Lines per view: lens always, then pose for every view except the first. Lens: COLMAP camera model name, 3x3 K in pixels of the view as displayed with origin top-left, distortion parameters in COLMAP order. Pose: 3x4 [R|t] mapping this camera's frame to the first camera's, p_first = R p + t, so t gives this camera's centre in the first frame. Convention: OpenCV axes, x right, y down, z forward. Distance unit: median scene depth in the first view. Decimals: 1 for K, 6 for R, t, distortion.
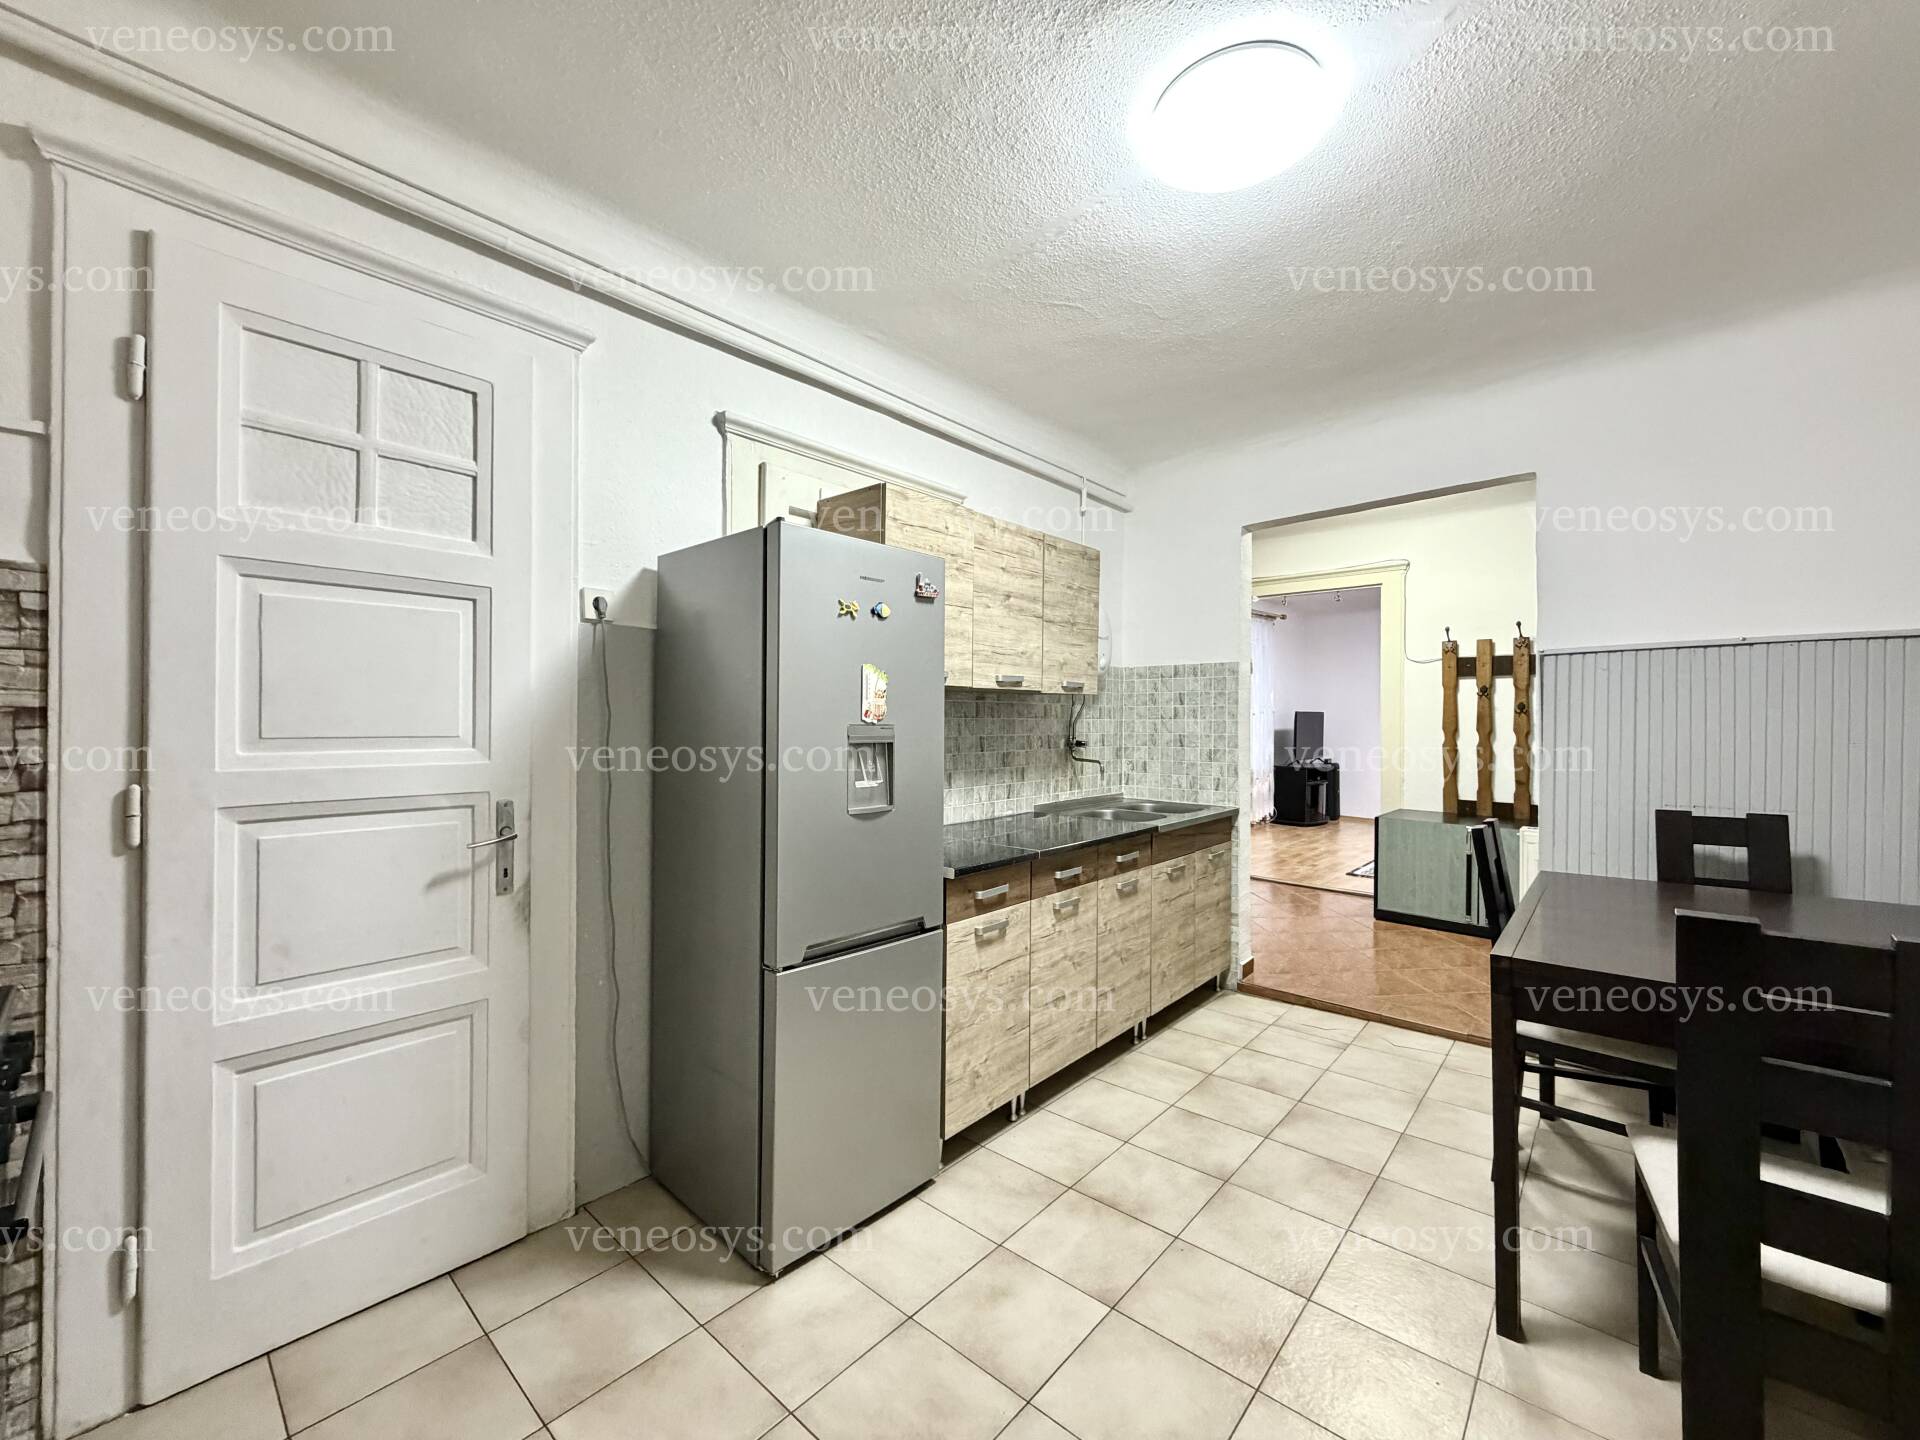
lens RADIAL K [[764.1, 0, 950.0], [0, 764.1, 720.8], [0, 0, 1]] dist [-0.001788, 0.000533]
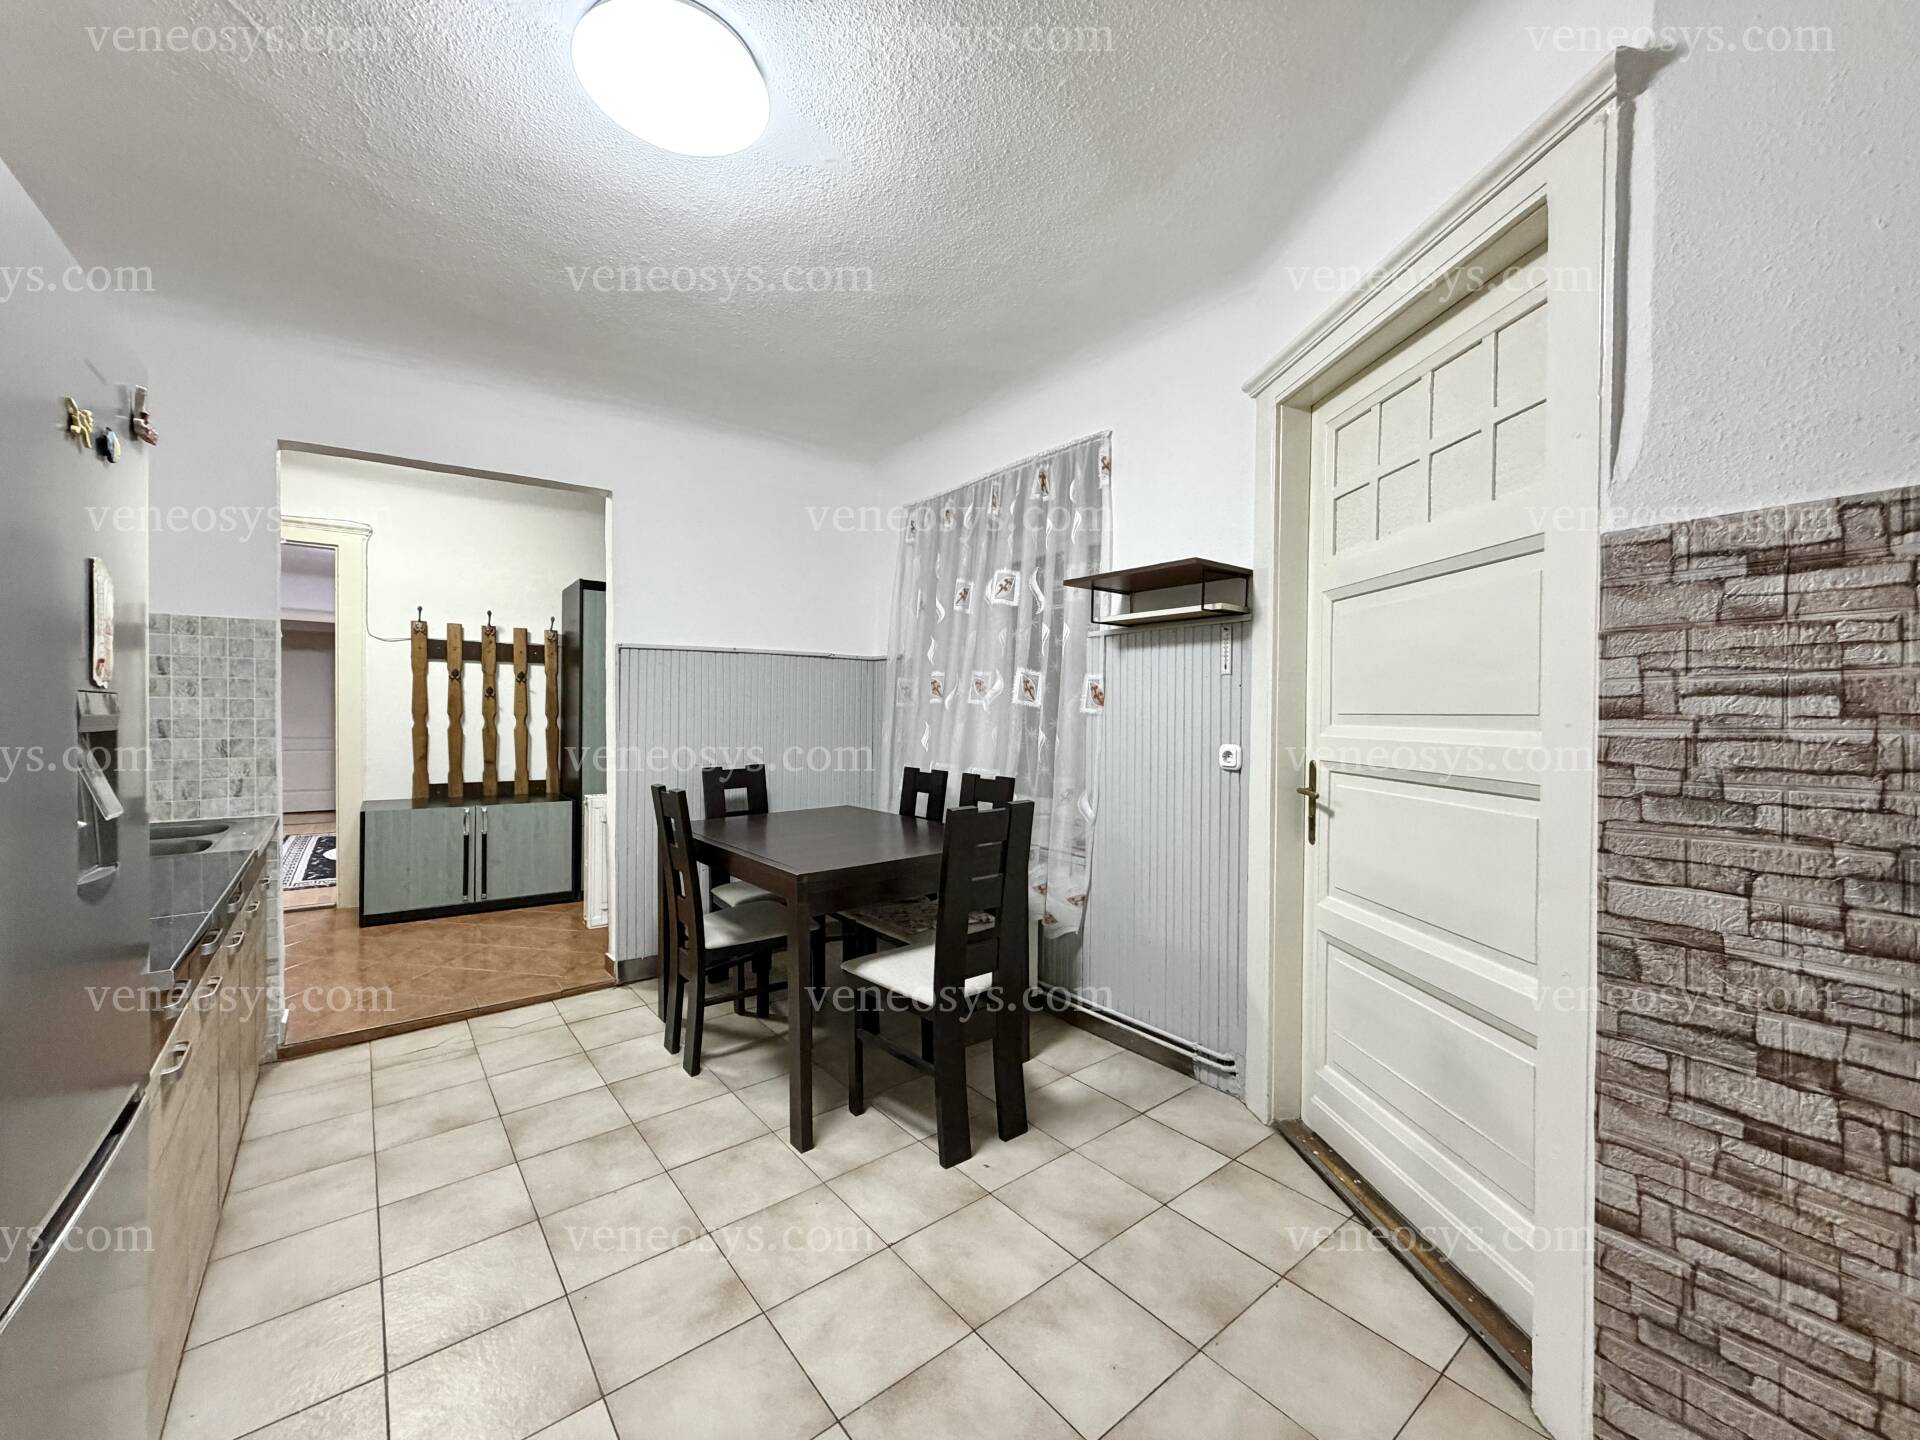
lens RADIAL K [[764.1, 0, 958.3], [0, 764.1, 720.3], [0, 0, 1]] dist [-0.001788, 0.000533]
pose [[0.169776, -0.011517, 0.985415, -0.348363], [-0.005819, 0.999903, 0.012689, 0.009405], [-0.985465, -0.007888, 0.169693, 0.310494]]
